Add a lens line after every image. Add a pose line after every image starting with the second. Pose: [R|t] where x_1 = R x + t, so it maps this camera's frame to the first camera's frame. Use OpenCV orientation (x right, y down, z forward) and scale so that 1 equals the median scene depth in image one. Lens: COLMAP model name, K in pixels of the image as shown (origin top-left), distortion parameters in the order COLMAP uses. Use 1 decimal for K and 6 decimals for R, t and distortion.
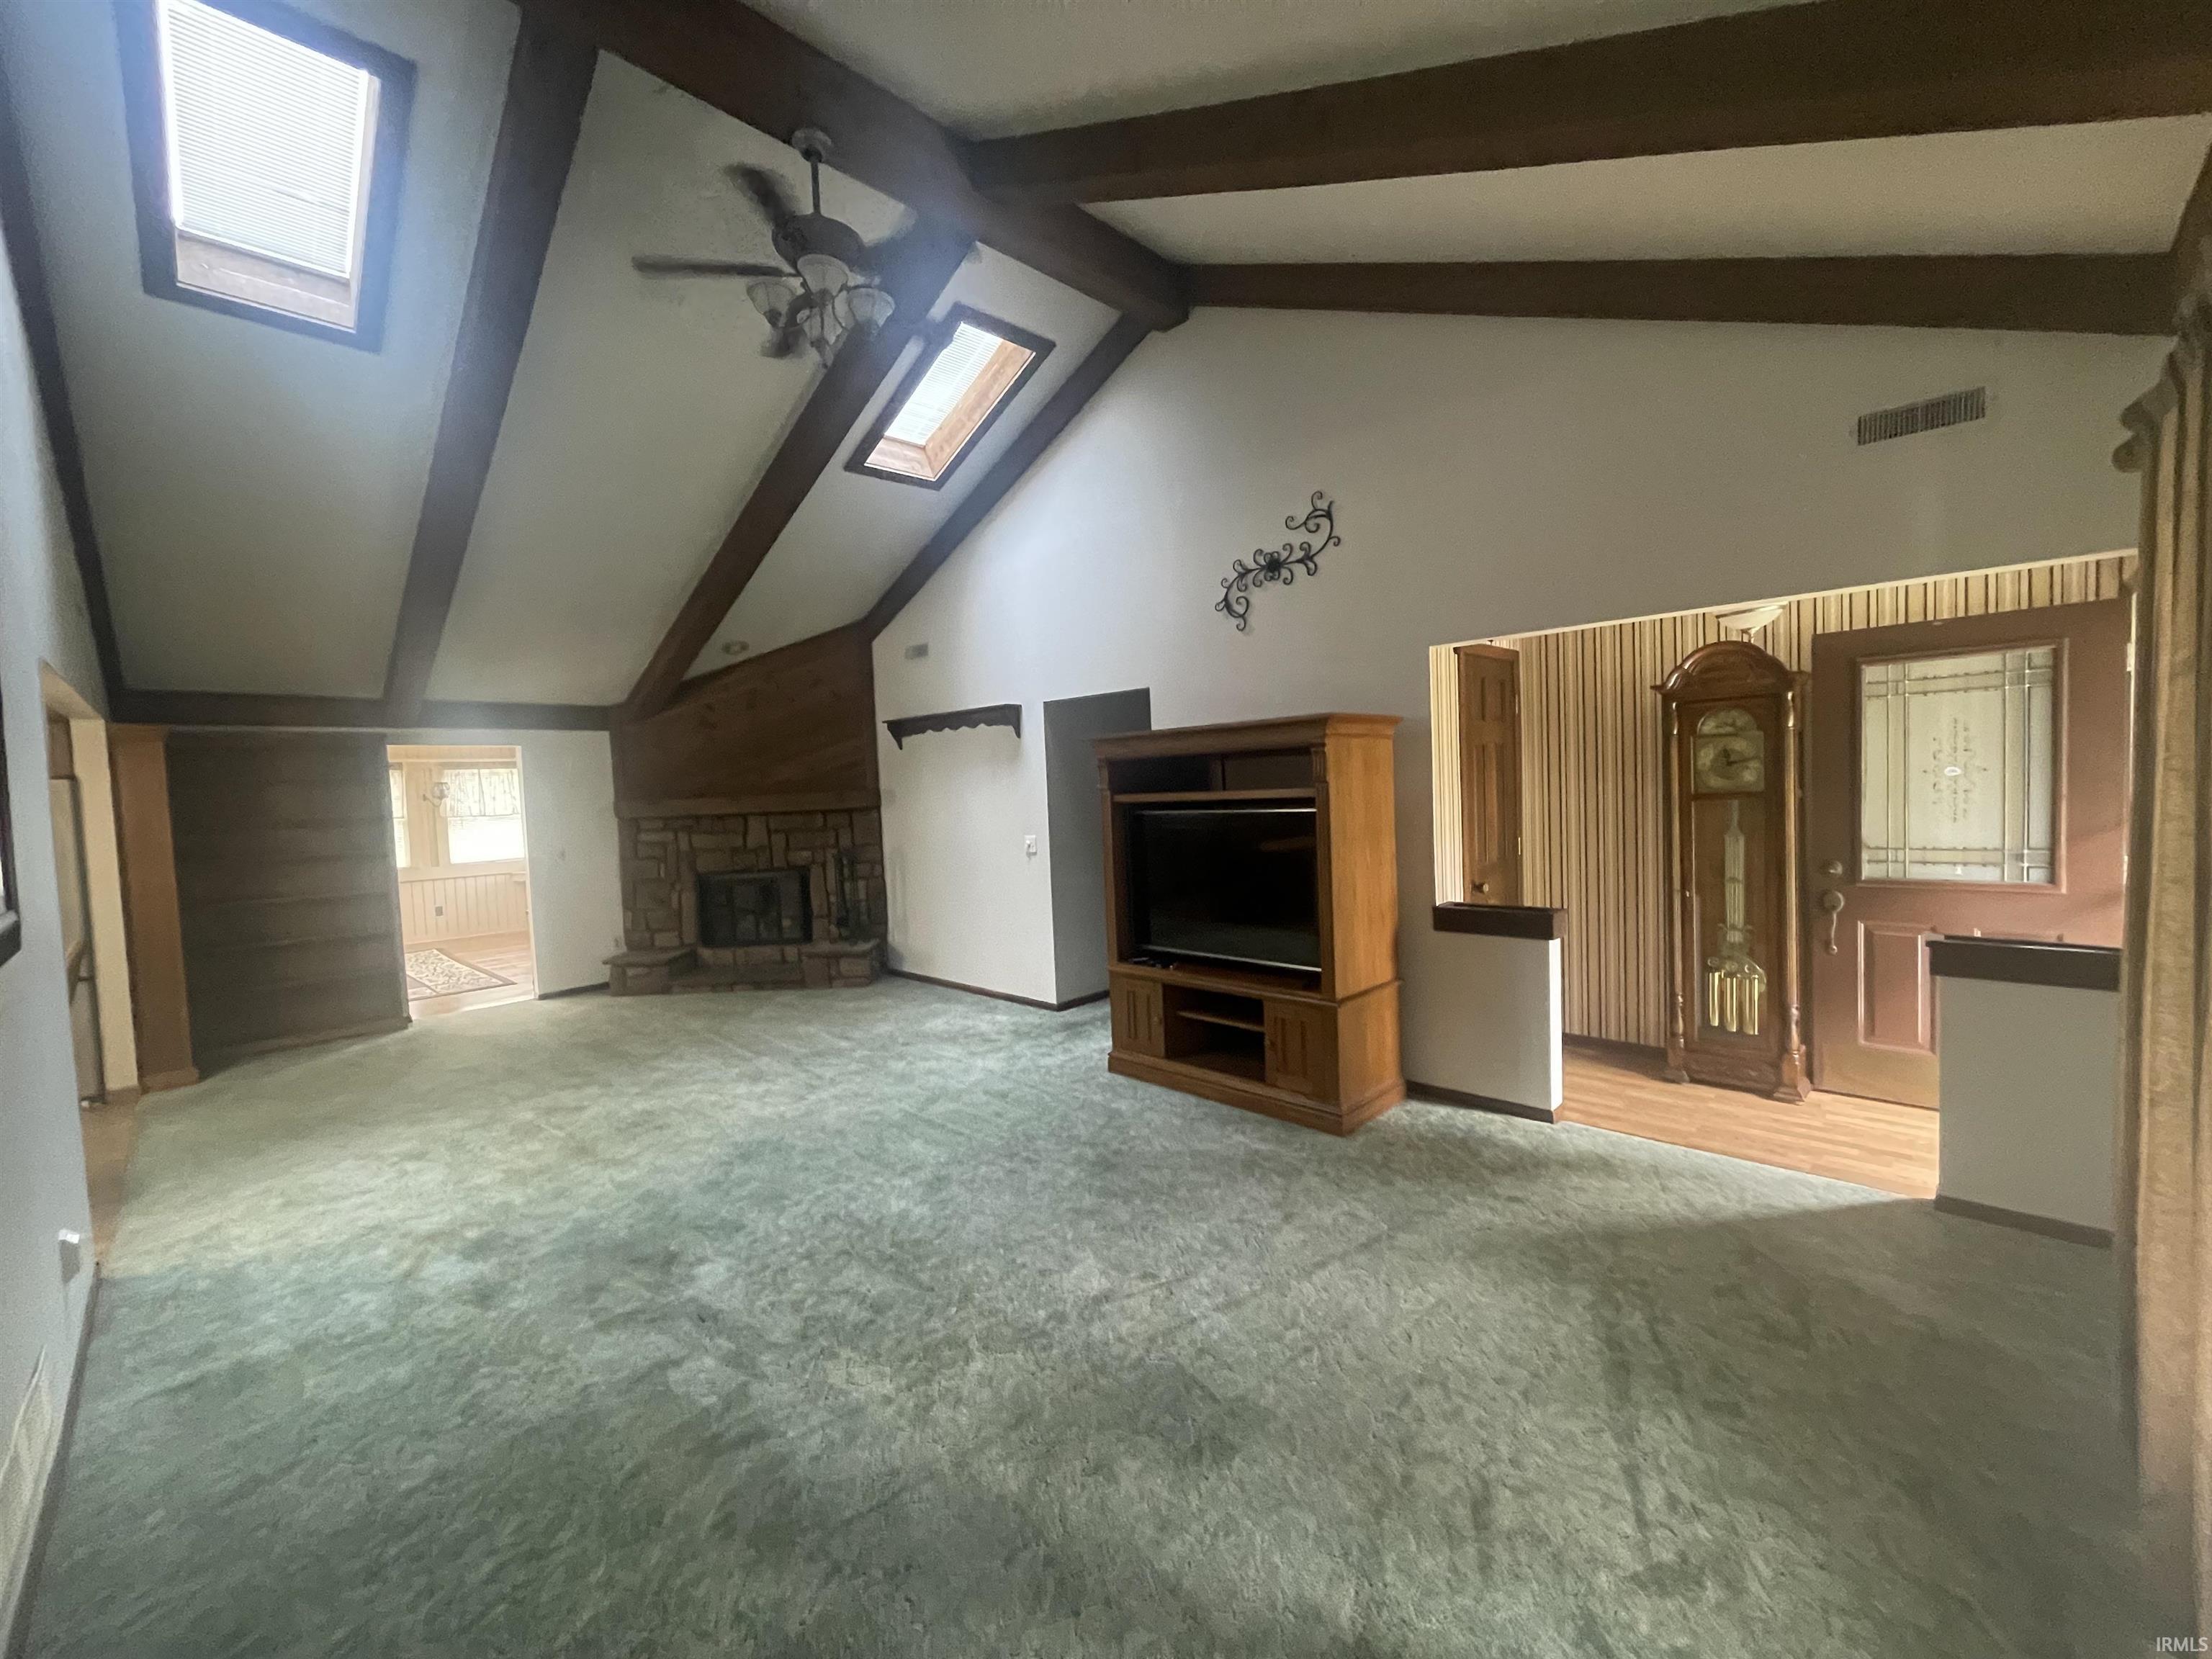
lens RADIAL K [[896.6, 0, 1105.4], [0, 896.6, 827.7], [0, 0, 1]] dist [-0.002846, 0.001159]
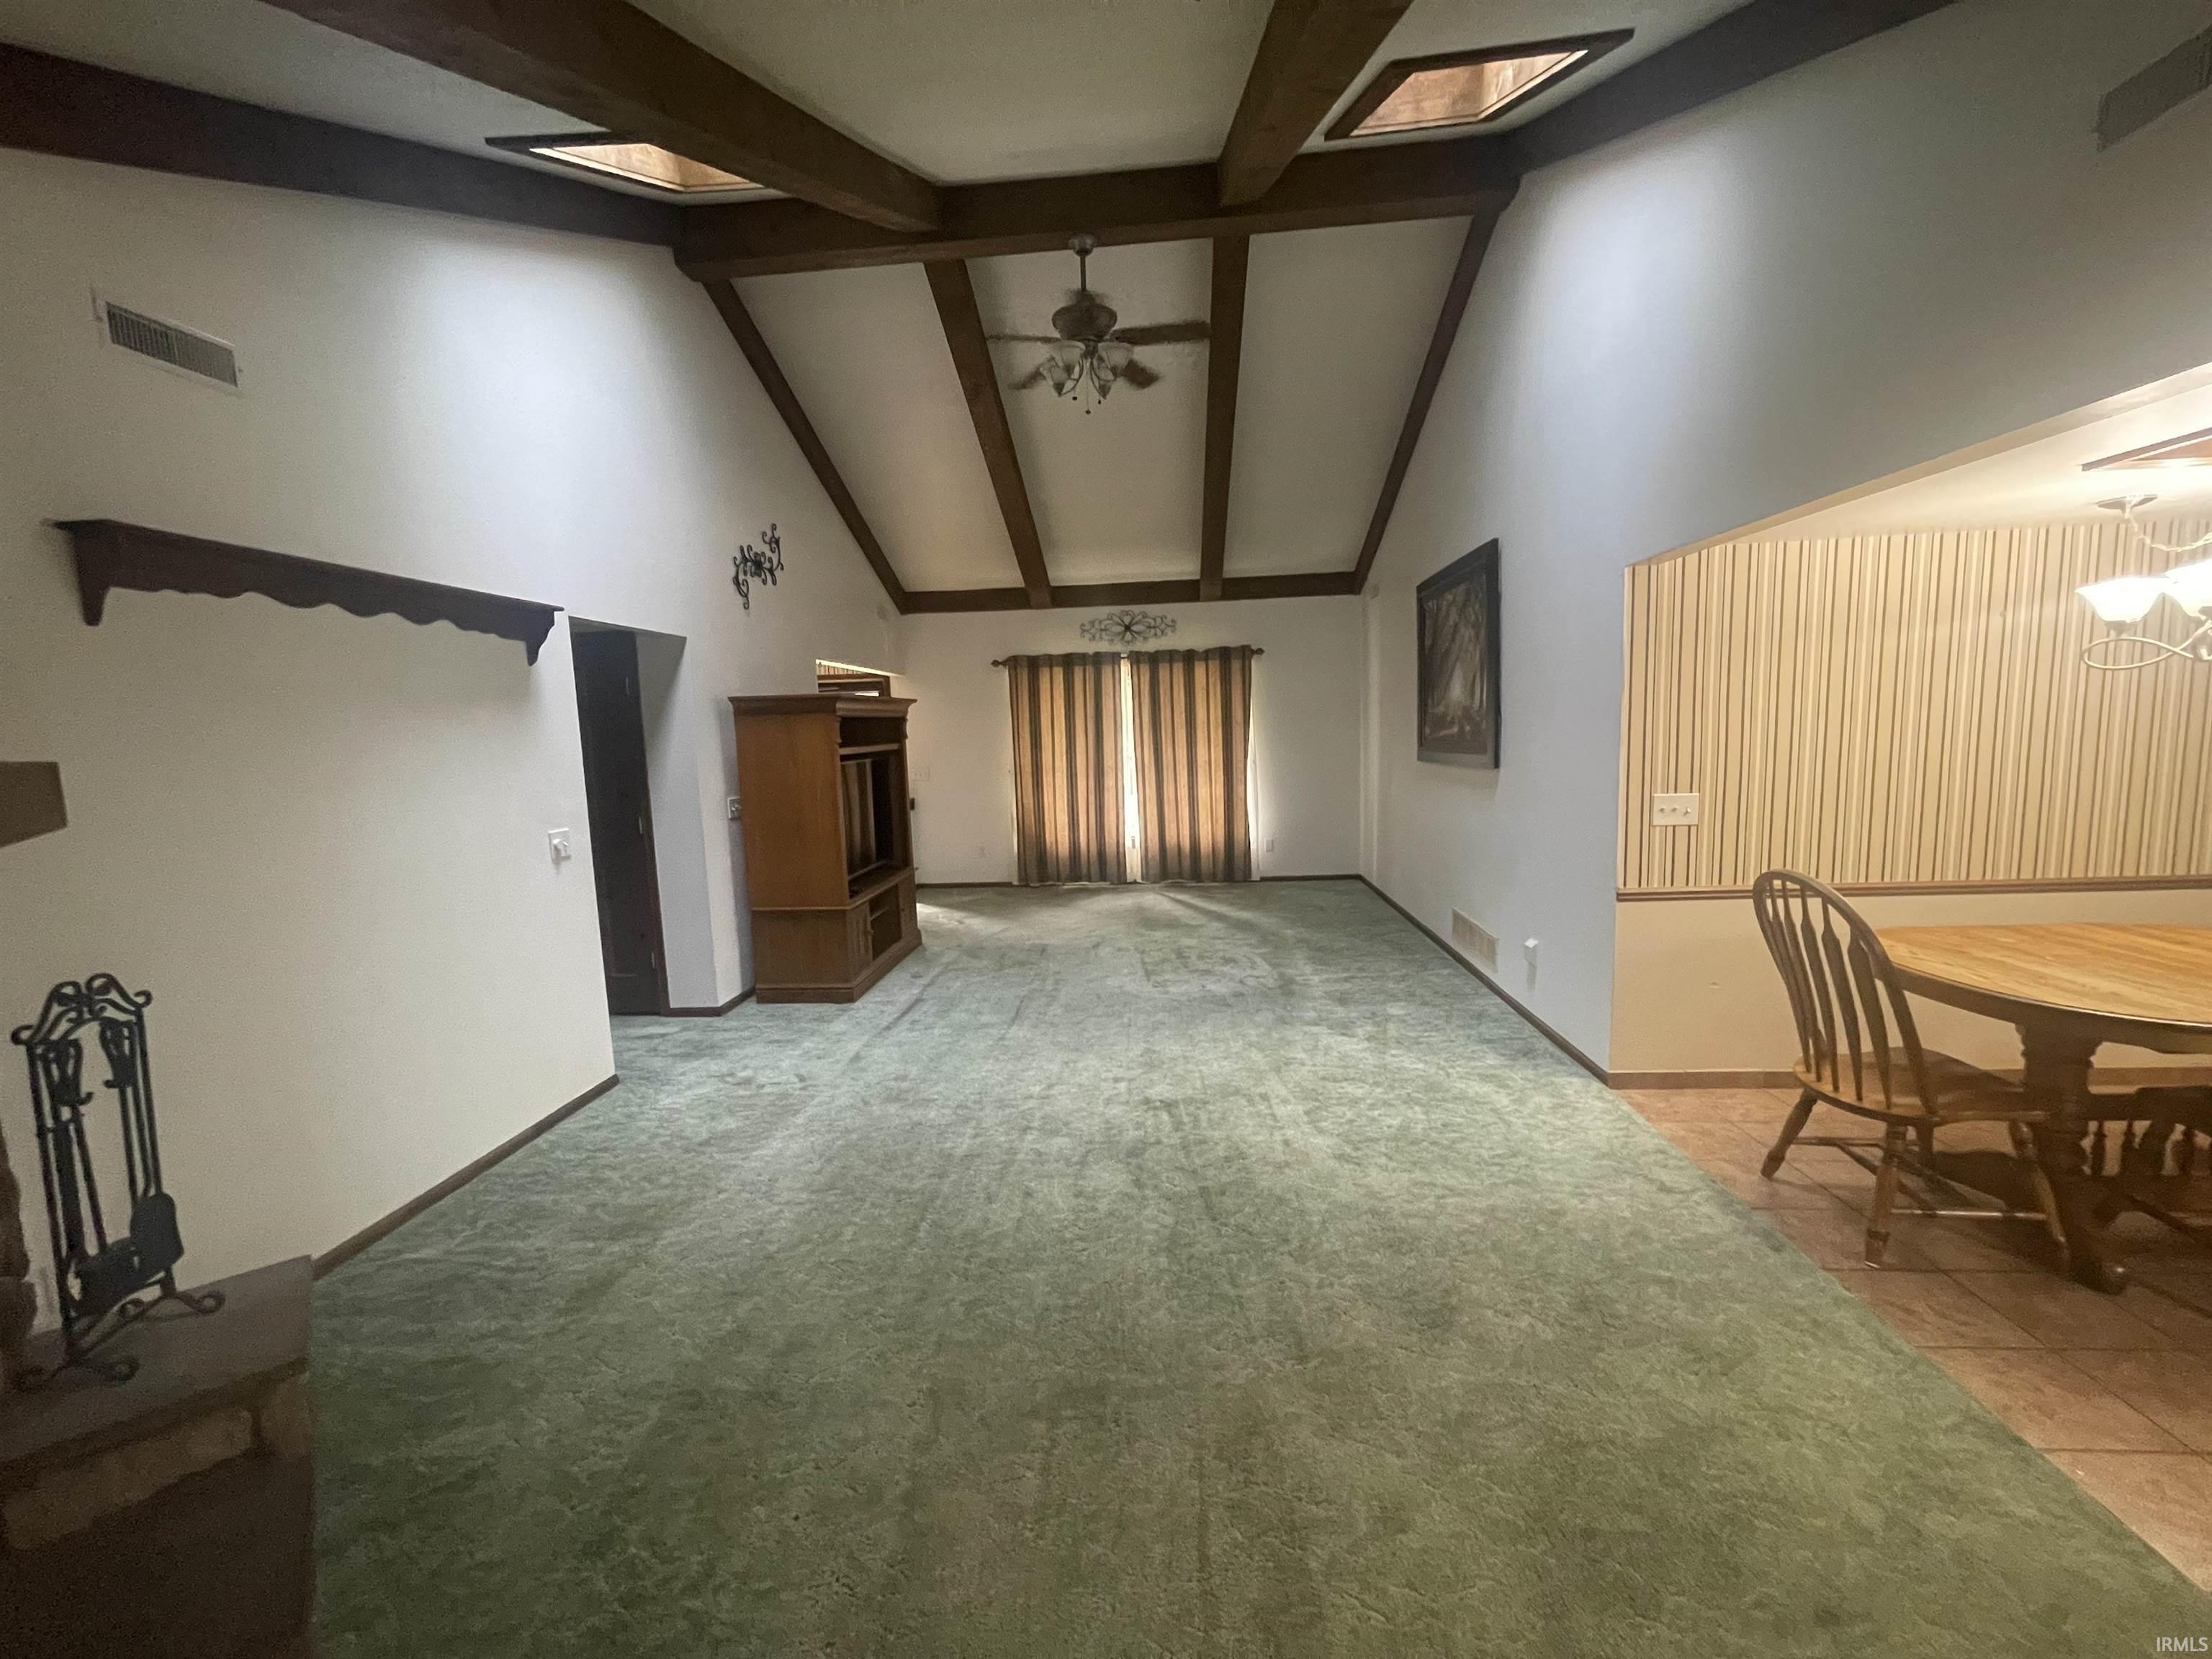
lens RADIAL K [[896.6, 0, 1101.9], [0, 896.6, 826.5], [0, 0, 1]] dist [-0.002846, 0.001159]
pose [[-0.646192, -0.018803, 0.762943, -0.654028], [0.106084, 0.987778, 0.114194, -0.018593], [-0.755766, 0.154727, -0.636300, 0.919149]]
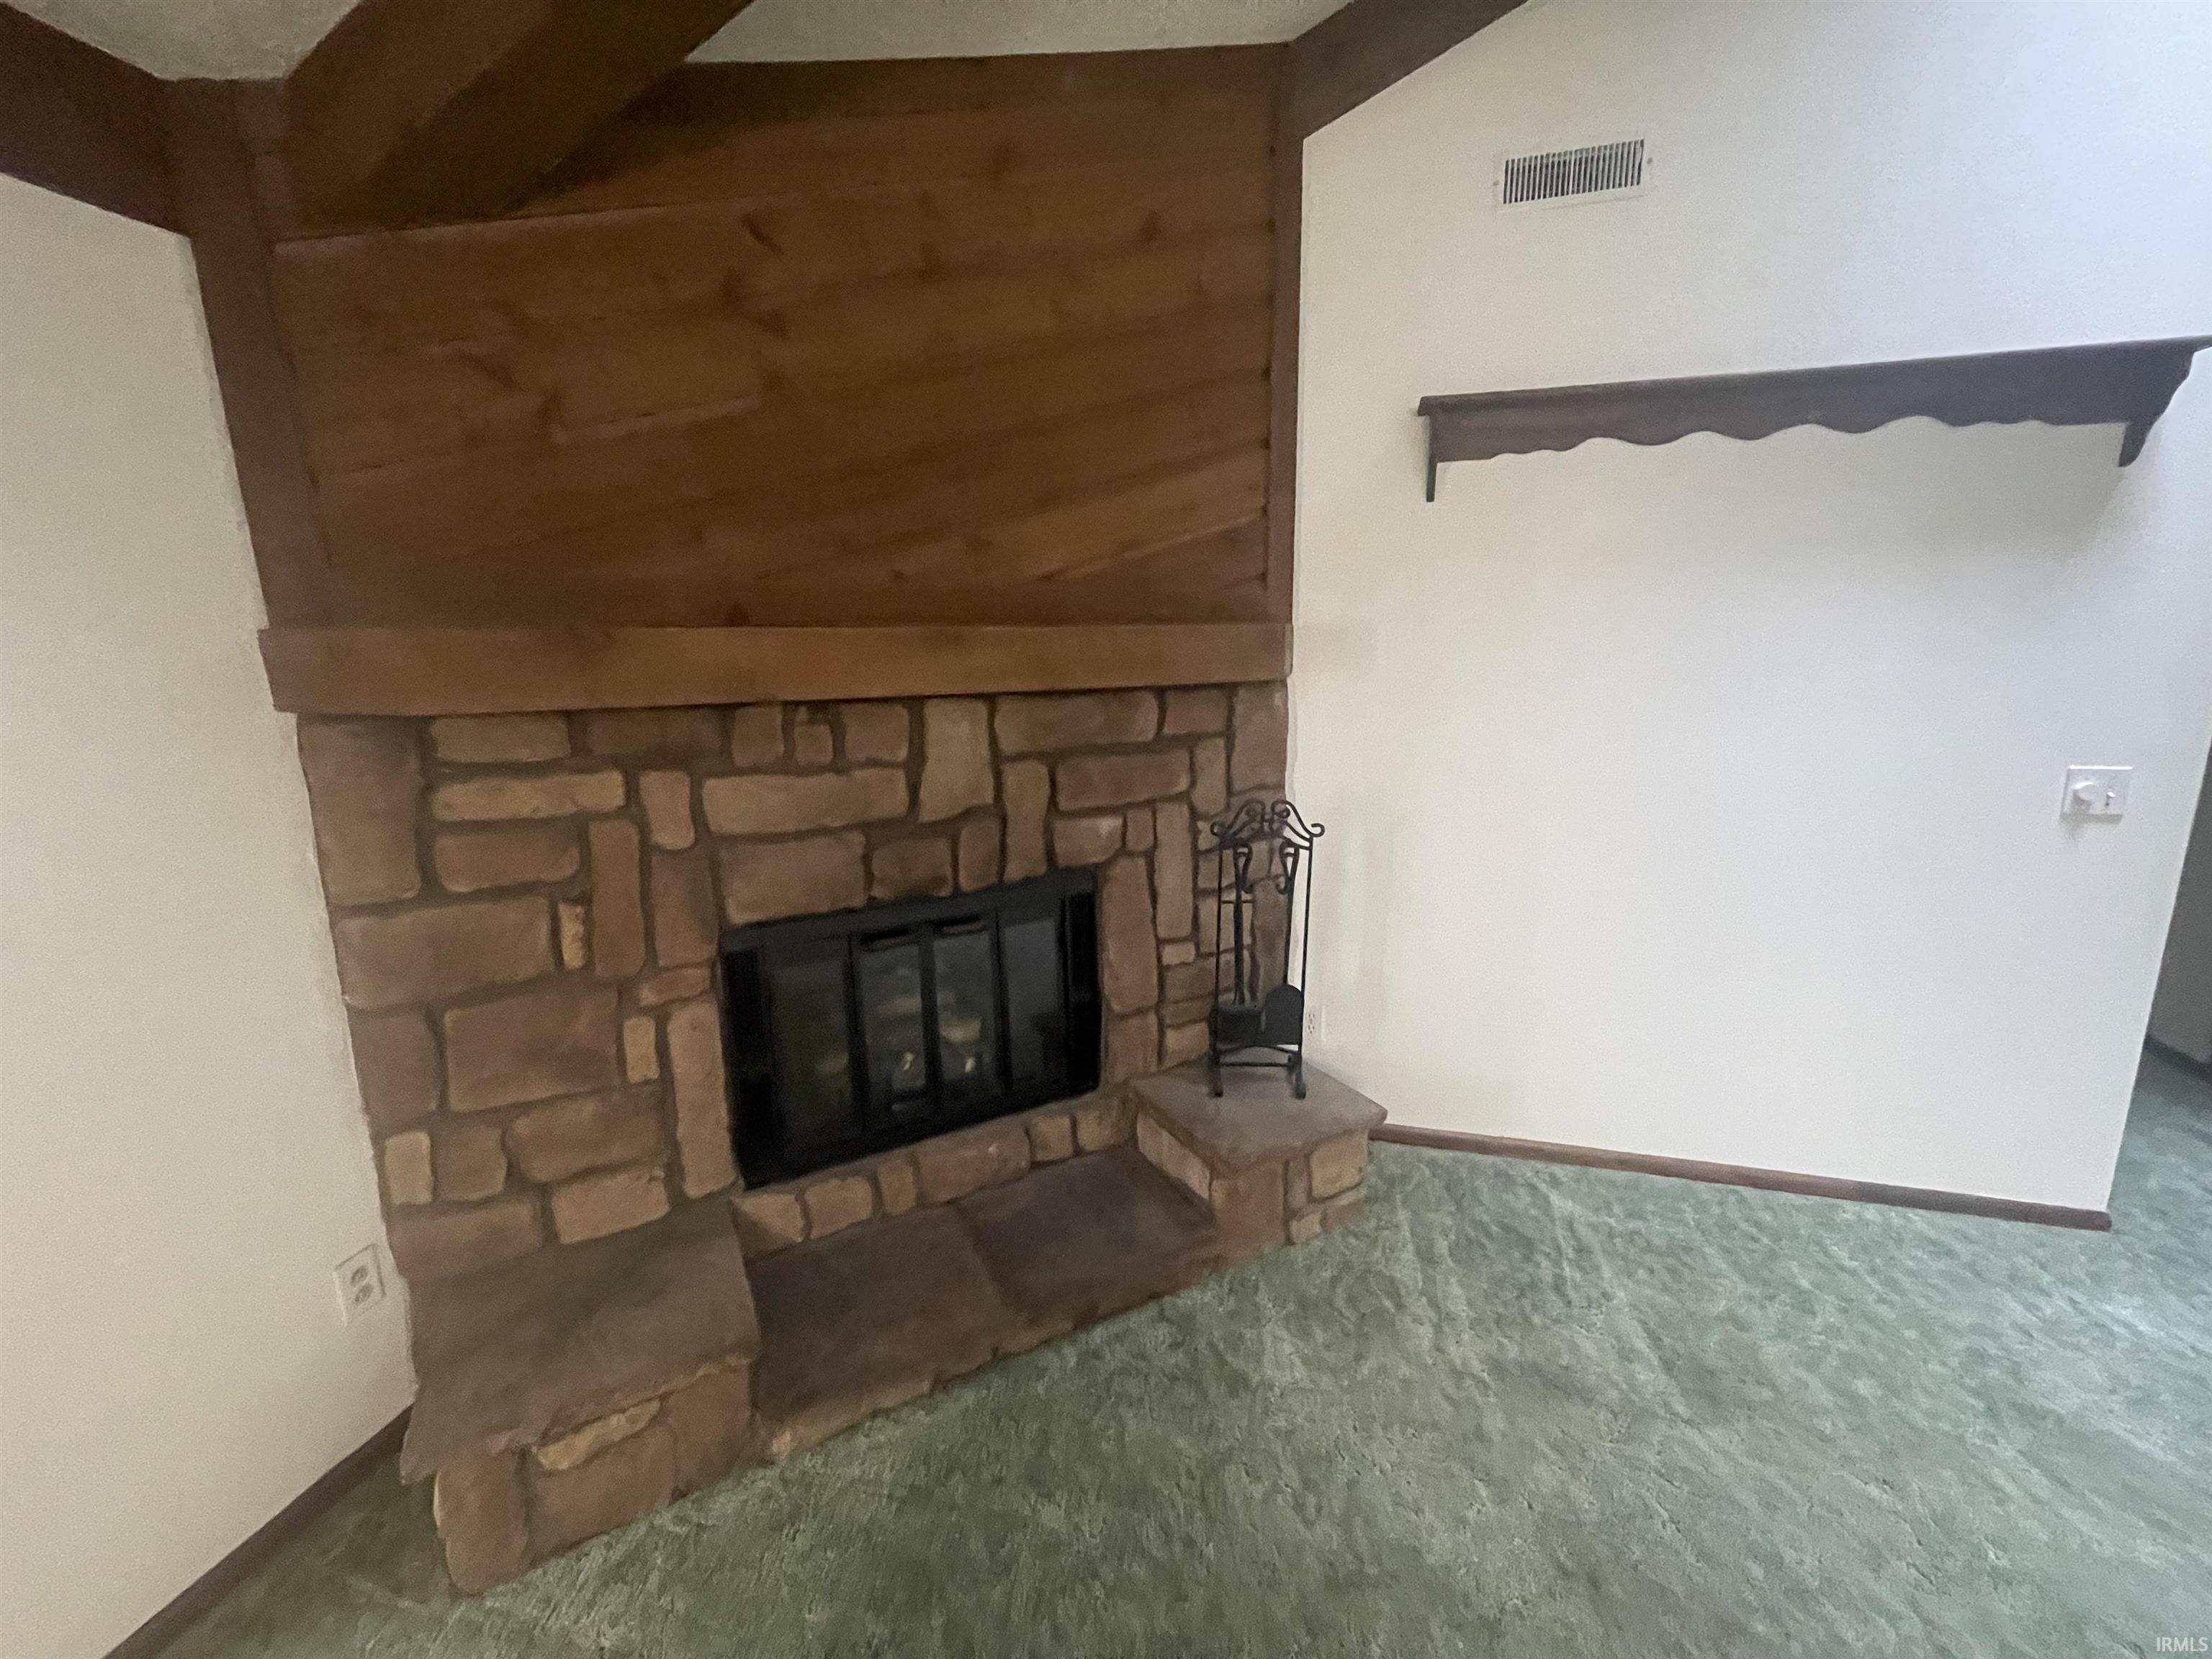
lens RADIAL K [[896.6, 0, 1097.0], [0, 896.6, 826.8], [0, 0, 1]] dist [-0.002846, 0.001159]
pose [[0.872520, -0.069043, 0.483675, -0.487113], [0.003127, 0.990734, 0.135782, -0.012460], [-0.488568, -0.116960, 0.864651, 0.735231]]
